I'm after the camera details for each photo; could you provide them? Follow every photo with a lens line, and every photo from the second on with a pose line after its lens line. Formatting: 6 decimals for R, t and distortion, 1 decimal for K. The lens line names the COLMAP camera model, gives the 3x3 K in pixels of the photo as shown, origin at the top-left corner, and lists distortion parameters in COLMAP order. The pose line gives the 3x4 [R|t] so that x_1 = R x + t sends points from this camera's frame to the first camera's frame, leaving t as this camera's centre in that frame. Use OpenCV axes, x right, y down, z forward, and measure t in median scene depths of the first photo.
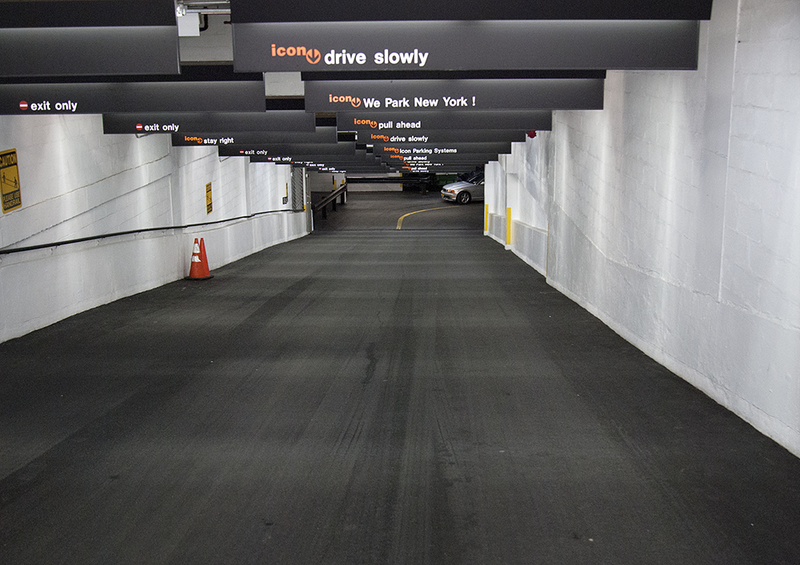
lens RADIAL K [[895.2, 0, 397.7], [0, 895.2, 279.1], [0, 0, 1]] dist [-0.072991, 0.000000]
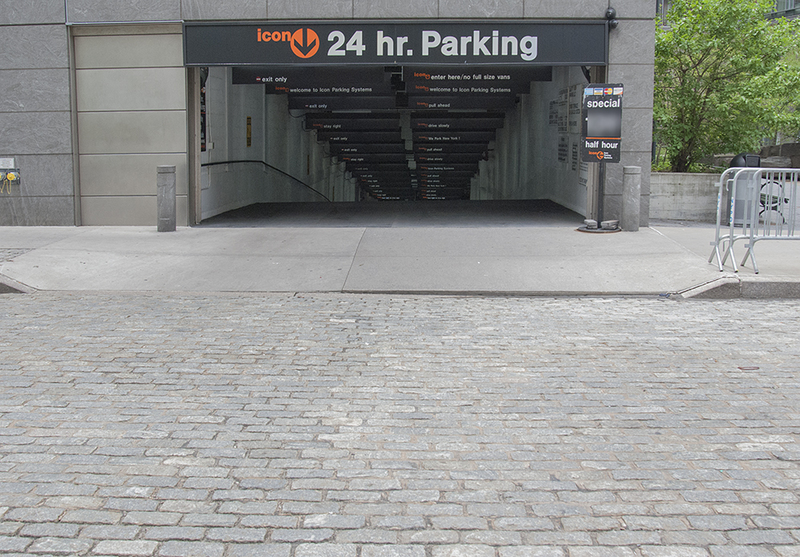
lens RADIAL K [[902.6, 0, 398.5], [0, 902.6, 279.8], [0, 0, 1]] dist [-0.085308, 0.000000]
pose [[0.999983, 0.002825, 0.005136, -0.072623], [-0.002414, 0.996924, -0.078341, 0.268872], [-0.005342, 0.078327, 0.996913, -1.056995]]
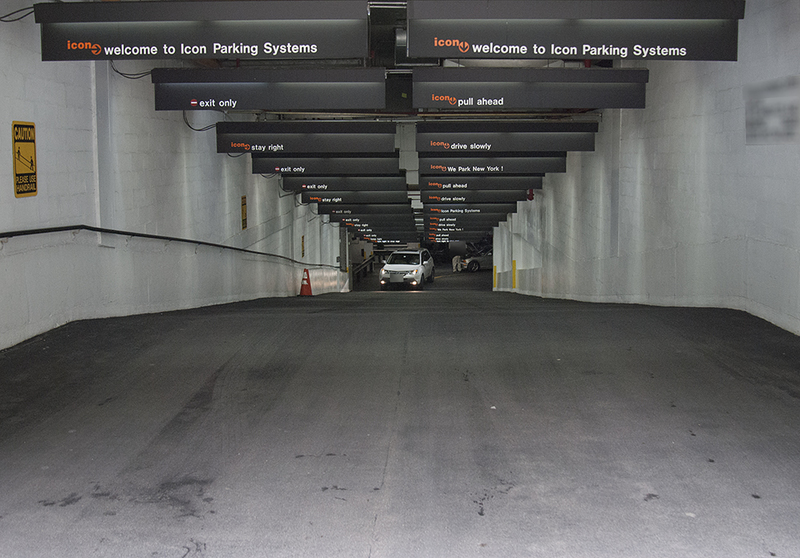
lens RADIAL K [[902.6, 0, 403.4], [0, 902.6, 280.0], [0, 0, 1]] dist [-0.085308, 0.000000]
pose [[0.999971, -0.000532, 0.007595, -0.063861], [0.001300, 0.994840, -0.101452, 0.107465], [-0.007502, 0.101459, 0.994811, -0.416904]]
